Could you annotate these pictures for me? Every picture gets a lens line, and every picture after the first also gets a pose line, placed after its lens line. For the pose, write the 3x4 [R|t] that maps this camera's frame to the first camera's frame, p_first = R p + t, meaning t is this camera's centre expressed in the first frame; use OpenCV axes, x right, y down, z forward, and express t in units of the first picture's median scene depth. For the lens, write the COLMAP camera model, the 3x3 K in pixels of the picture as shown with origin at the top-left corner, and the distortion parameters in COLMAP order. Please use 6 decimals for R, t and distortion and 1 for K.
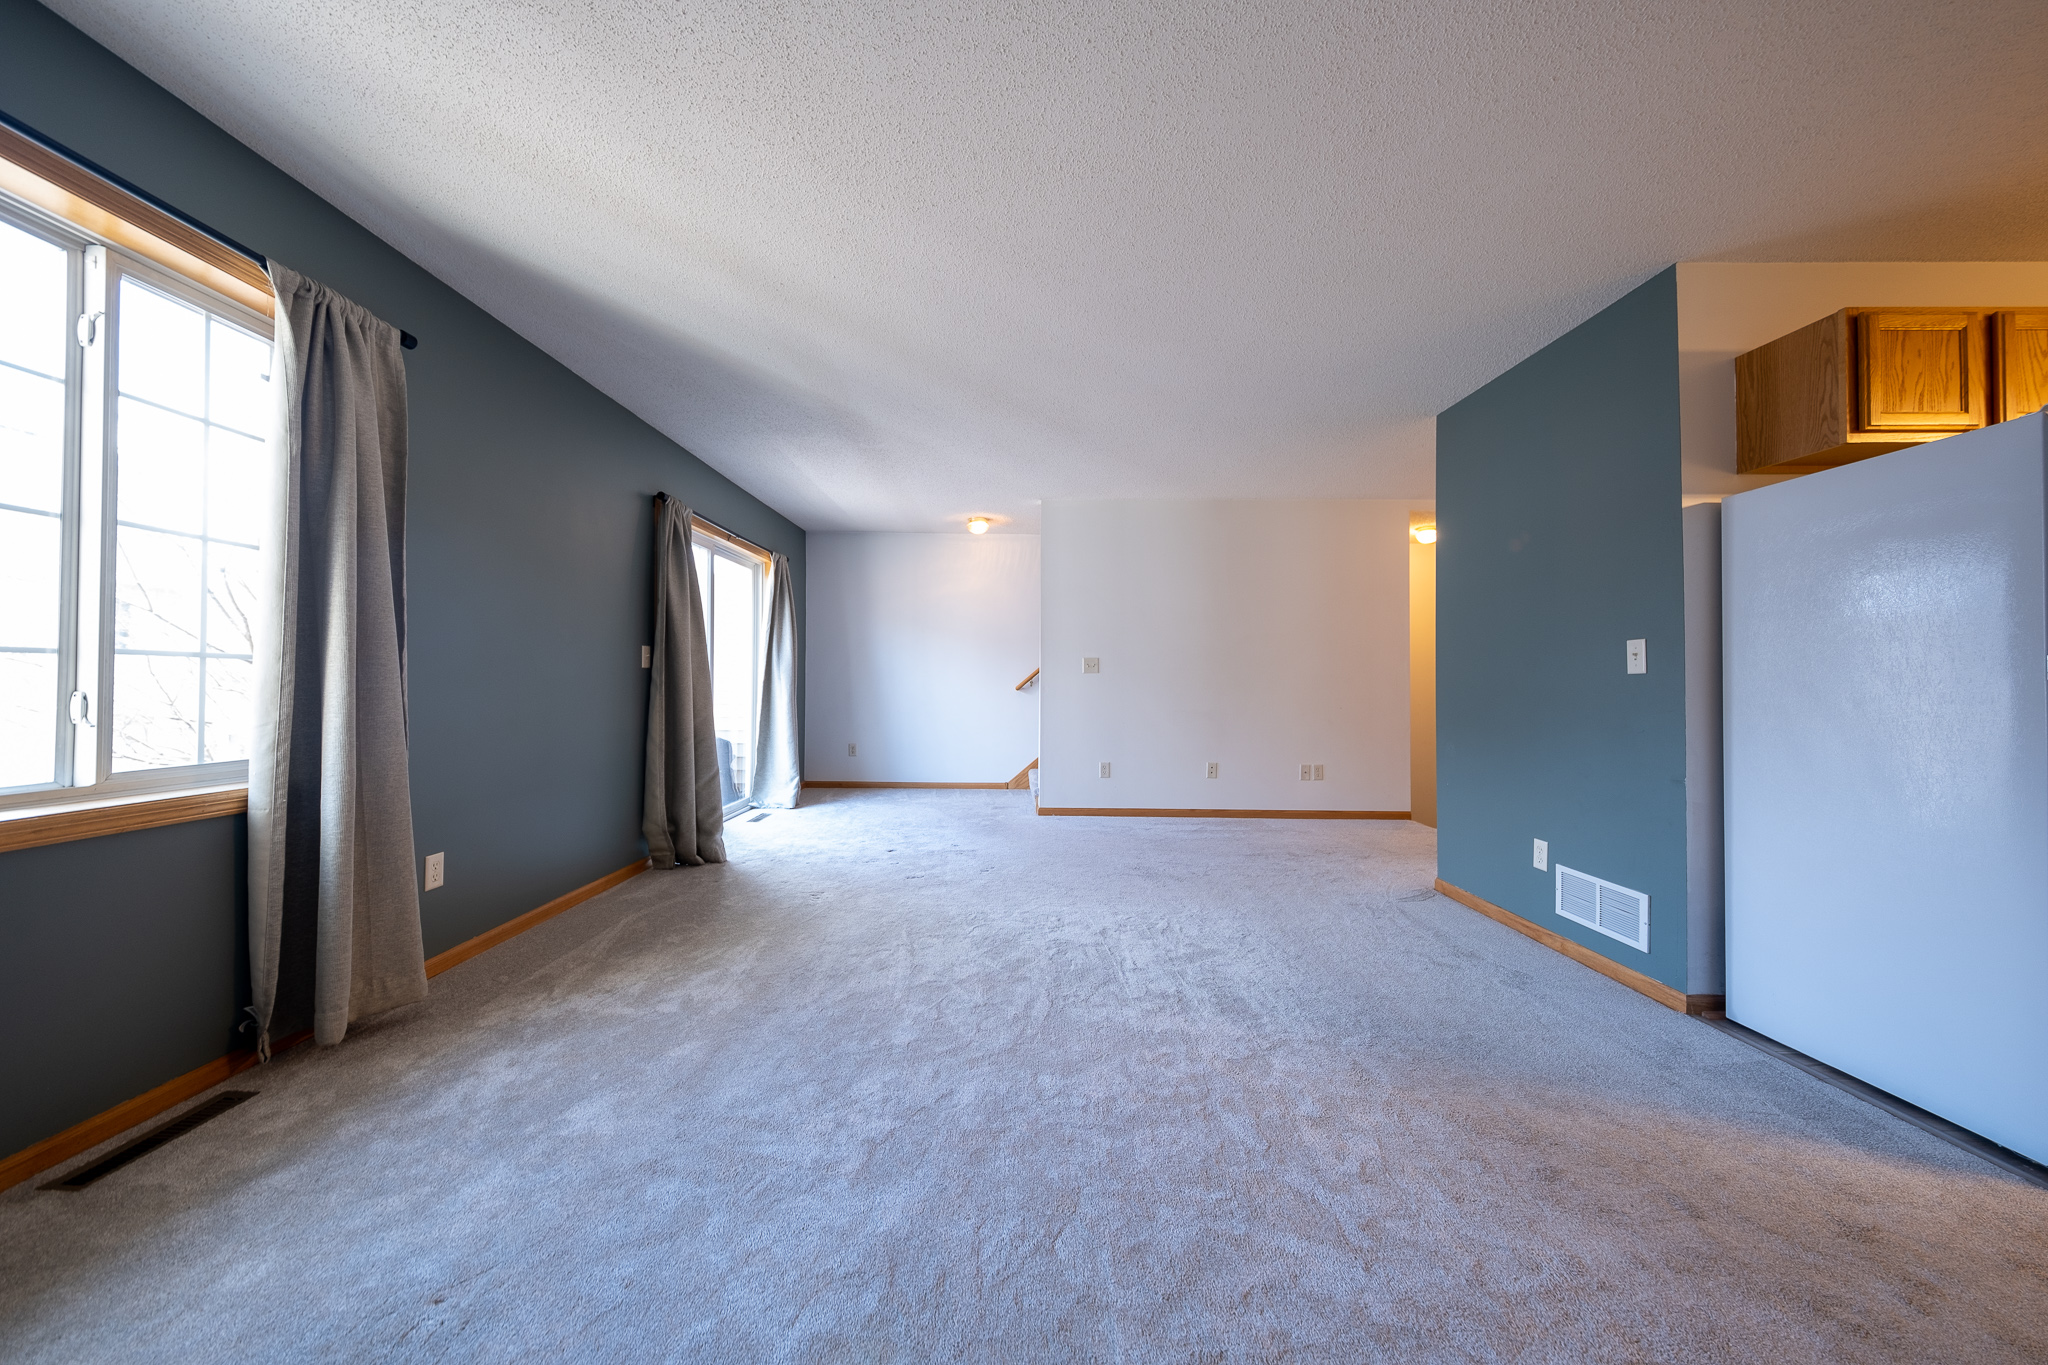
lens RADIAL K [[701.9, 0, 1026.9], [0, 701.9, 675.3], [0, 0, 1]] dist [0.006000, -0.001419]
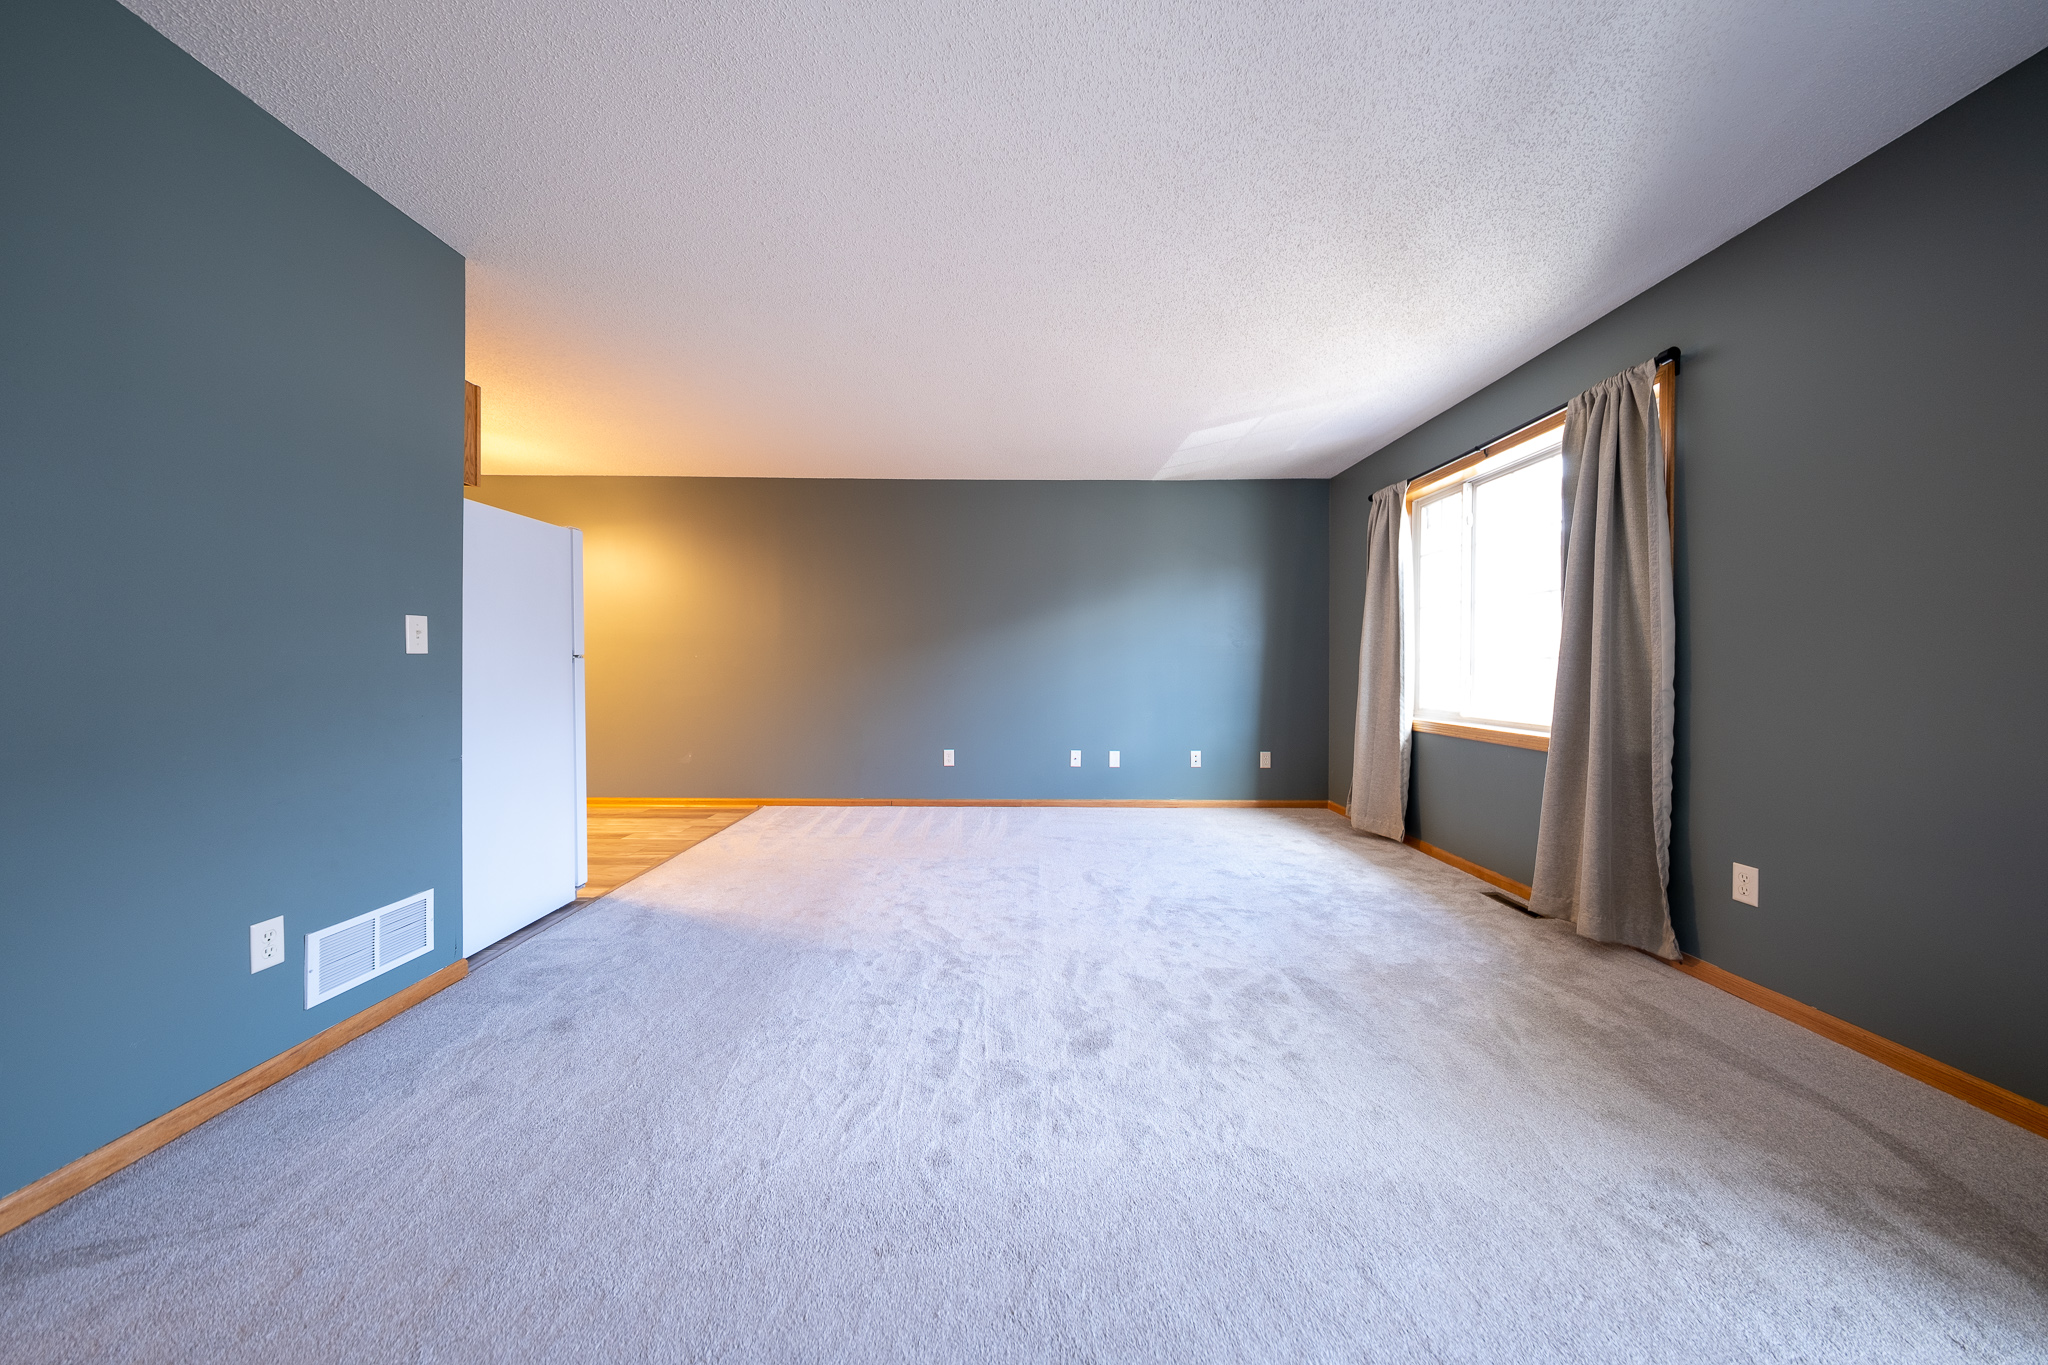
lens RADIAL K [[701.9, 0, 1030.3], [0, 701.9, 677.3], [0, 0, 1]] dist [0.006000, -0.001419]
pose [[-0.999938, -0.010266, -0.004399, 0.073827], [-0.010299, 0.999920, 0.007395, 0.011844], [0.004323, 0.007440, -0.999963, 1.694772]]
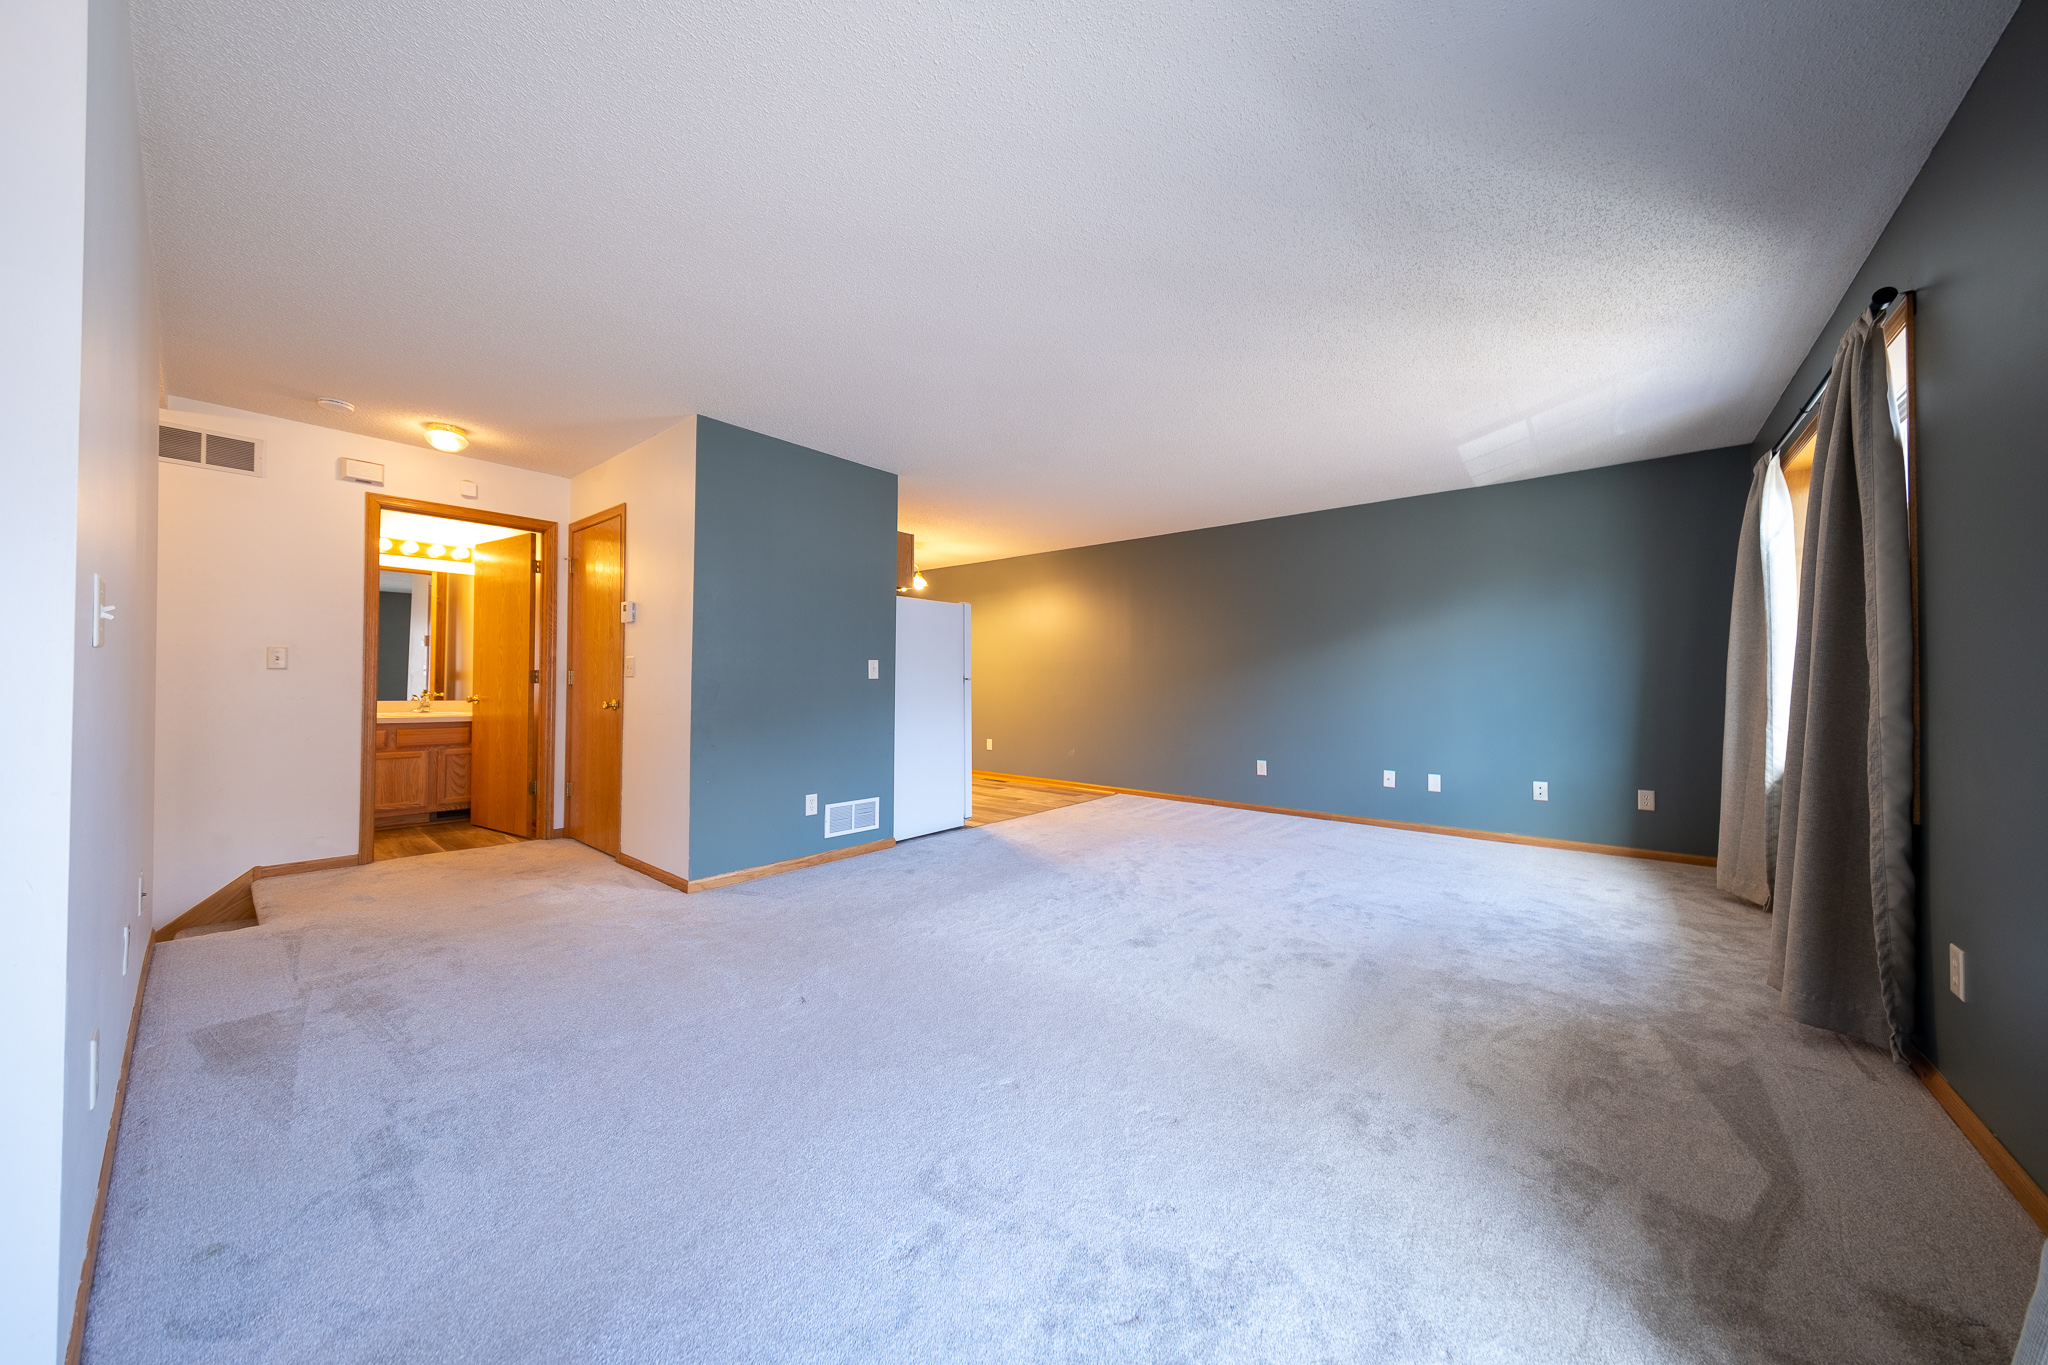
lens RADIAL K [[701.9, 0, 1015.5], [0, 701.9, 677.4], [0, 0, 1]] dist [0.006000, -0.001419]
pose [[-0.761636, -0.004146, 0.647992, -0.526330], [-0.015215, 0.999818, -0.011486, 0.008292], [-0.647826, -0.018607, -0.761561, 1.906733]]
